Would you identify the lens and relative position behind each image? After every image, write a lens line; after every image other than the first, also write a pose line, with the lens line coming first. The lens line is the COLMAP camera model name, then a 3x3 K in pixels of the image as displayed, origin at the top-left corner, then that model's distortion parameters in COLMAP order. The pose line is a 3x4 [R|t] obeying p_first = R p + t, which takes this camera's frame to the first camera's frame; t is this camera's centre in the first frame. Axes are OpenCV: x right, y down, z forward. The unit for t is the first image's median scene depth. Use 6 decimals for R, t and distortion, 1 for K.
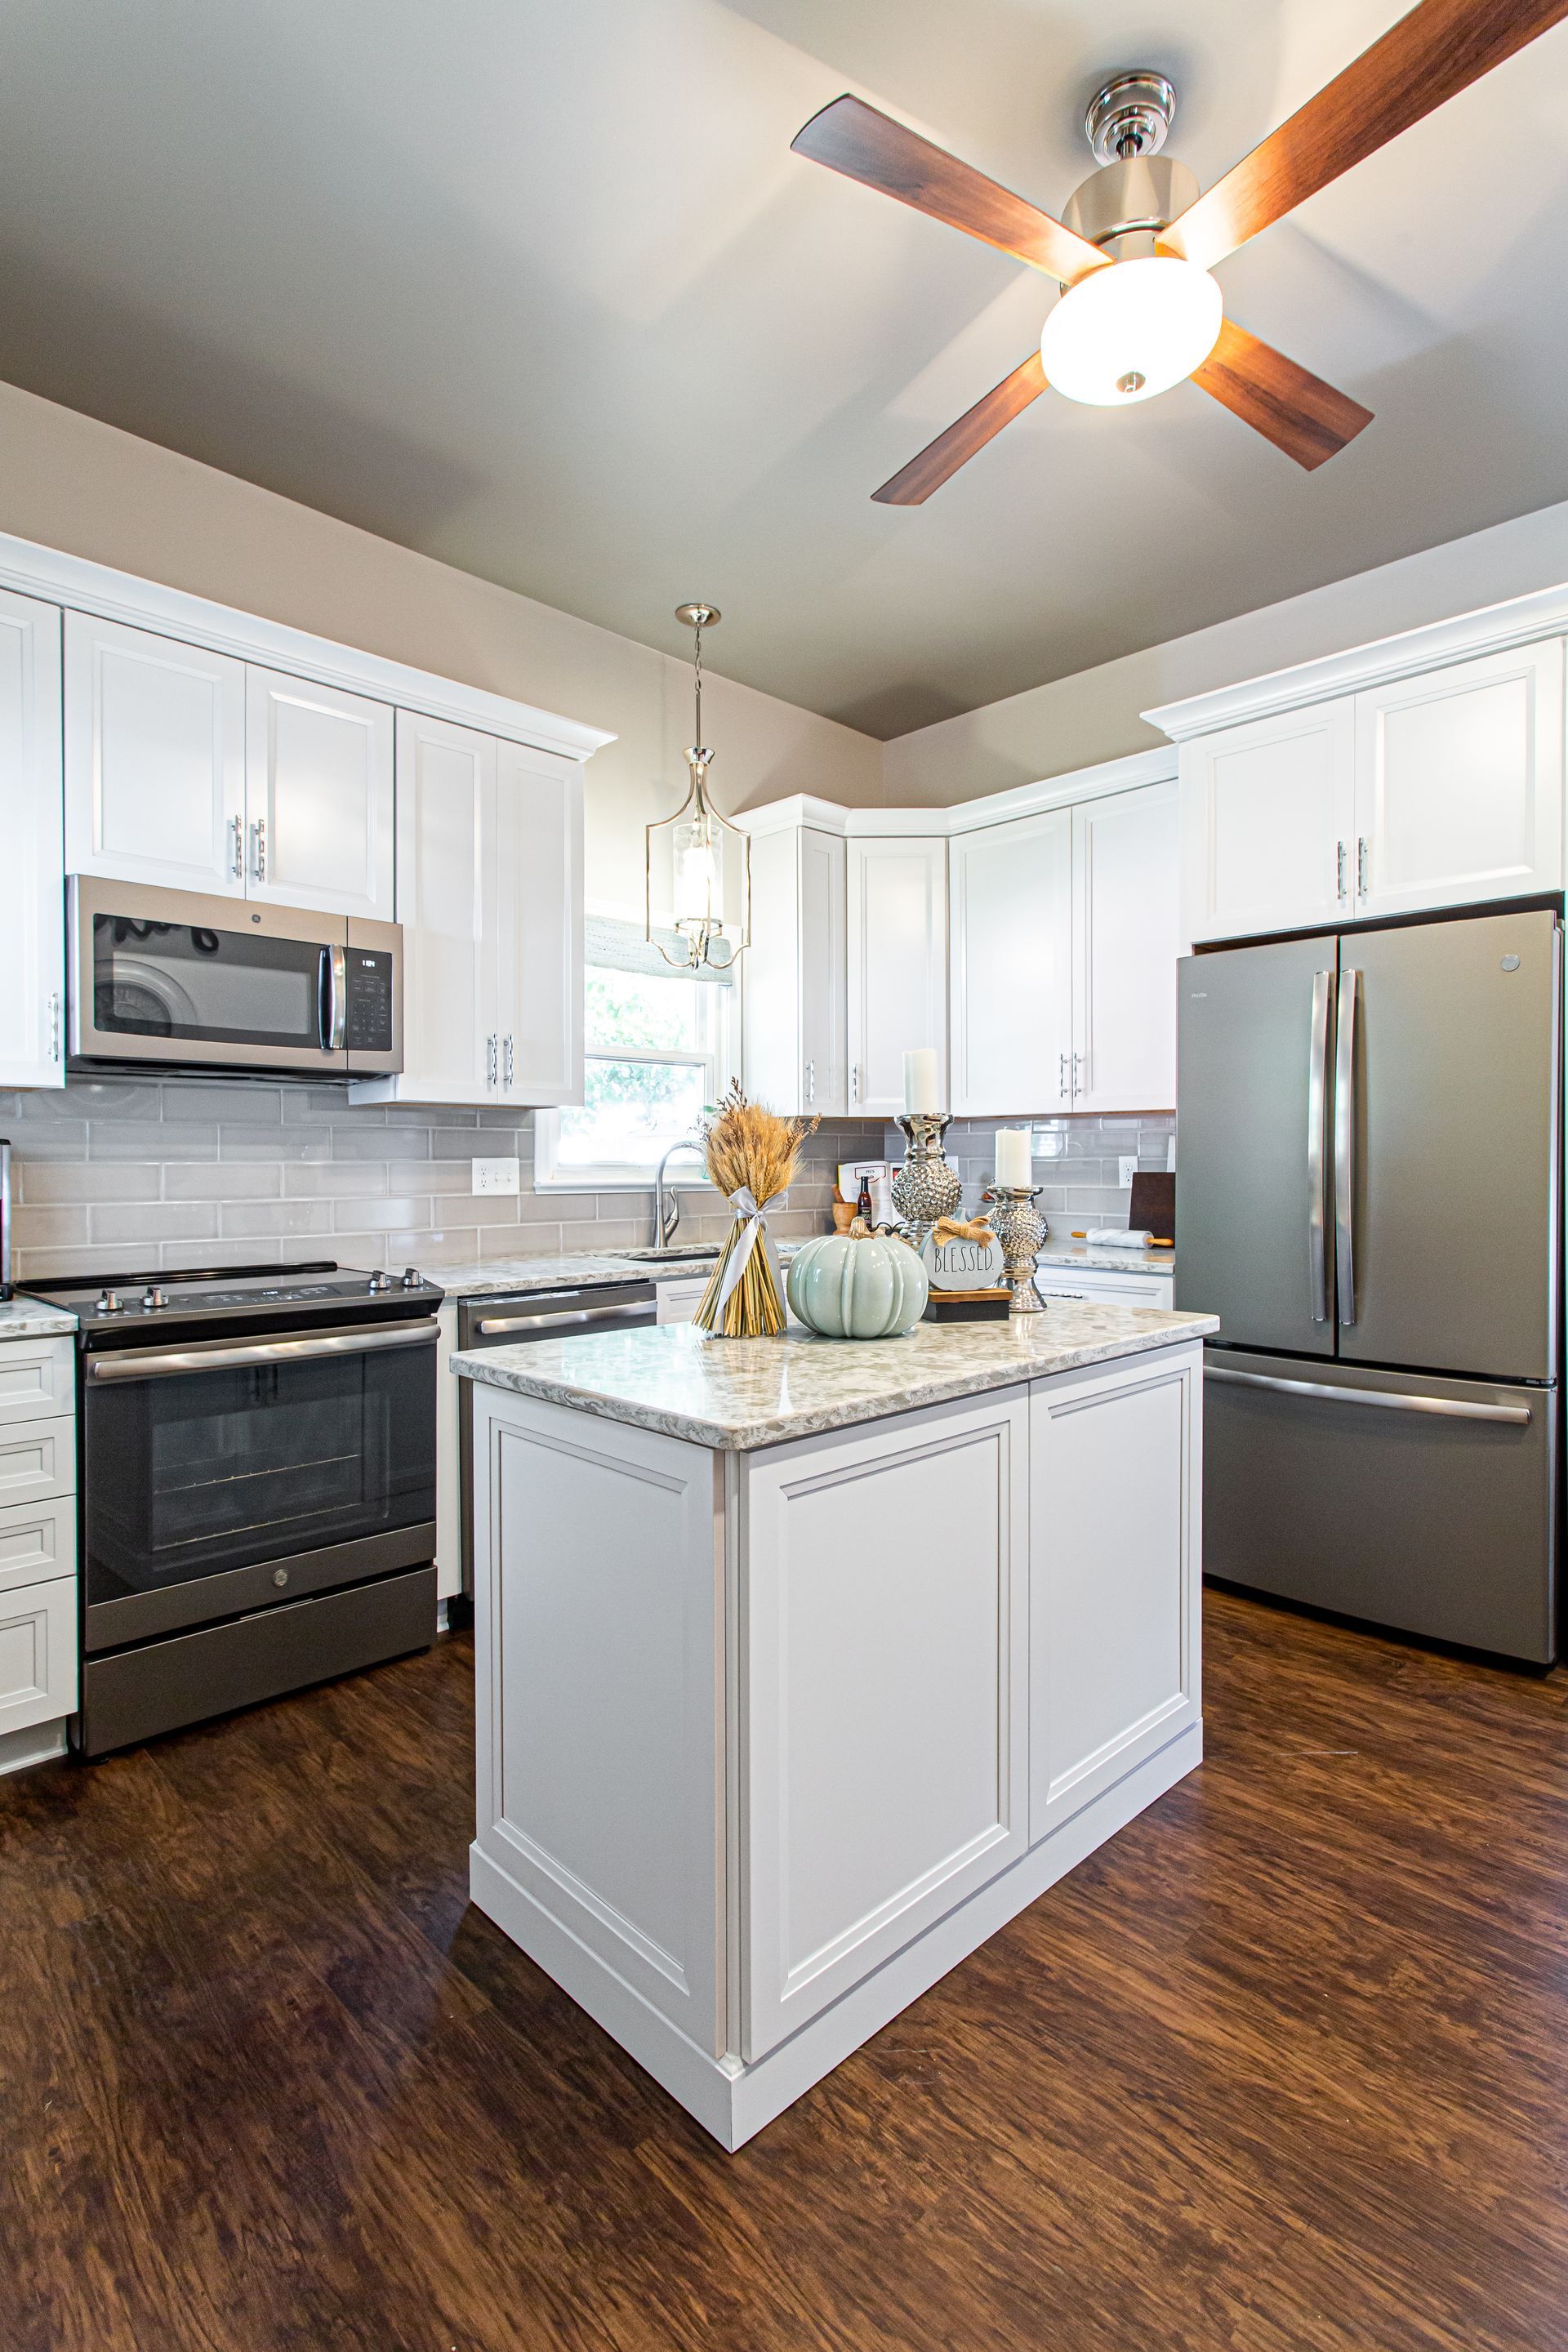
lens RADIAL K [[1117.8, 0, 796.5], [0, 1117.8, 1173.5], [0, 0, 1]] dist [0.005982, -0.000042]
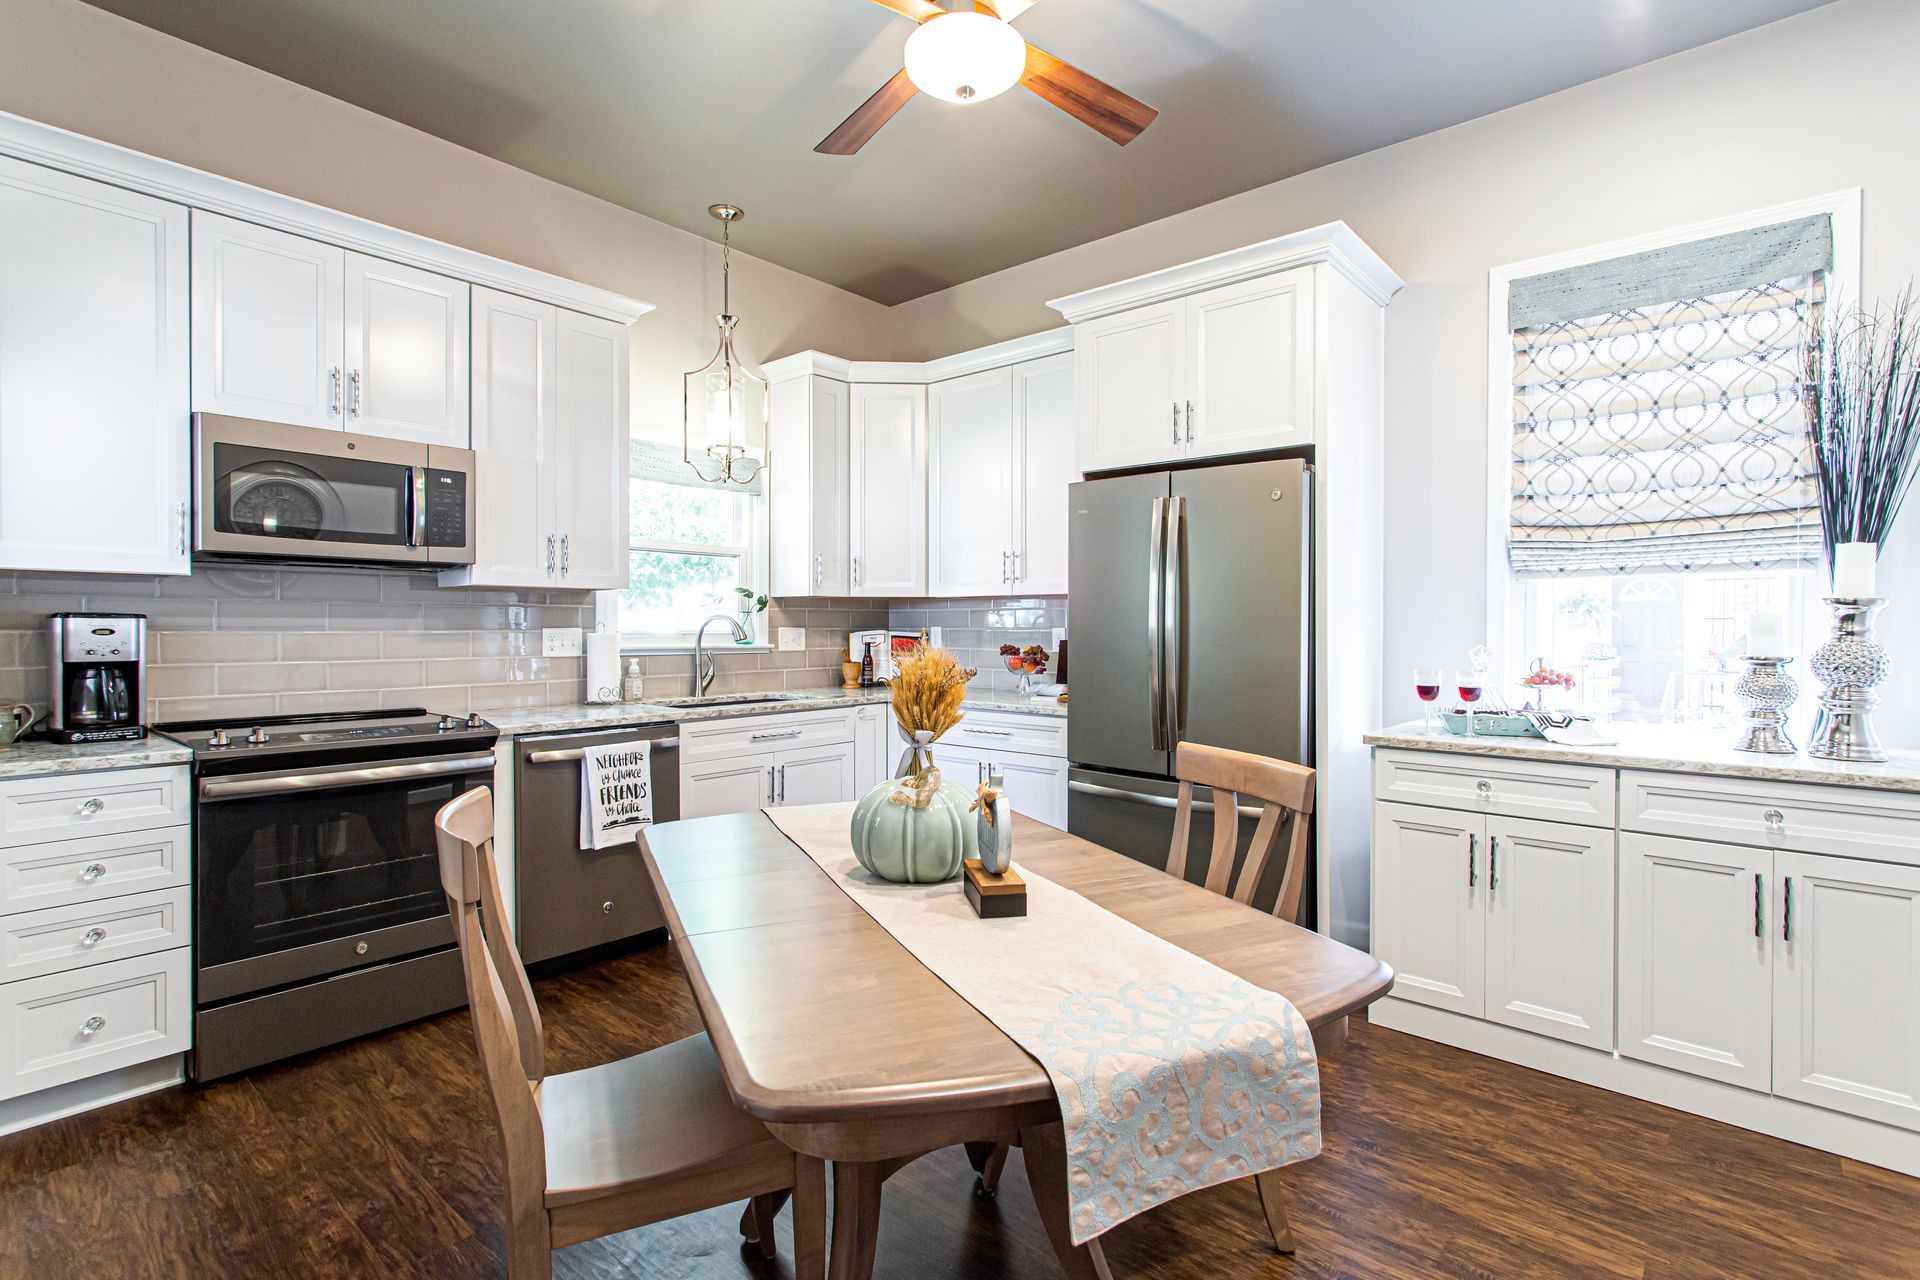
lens RADIAL K [[912.5, 0, 950.6], [0, 912.5, 634.7], [0, 0, 1]] dist [0.005982, -0.000042]
pose [[0.997606, 0.003822, 0.069043, 0.149207], [-0.003719, 0.999992, -0.001624, -0.008310], [-0.069049, 0.001364, 0.997612, -0.119418]]
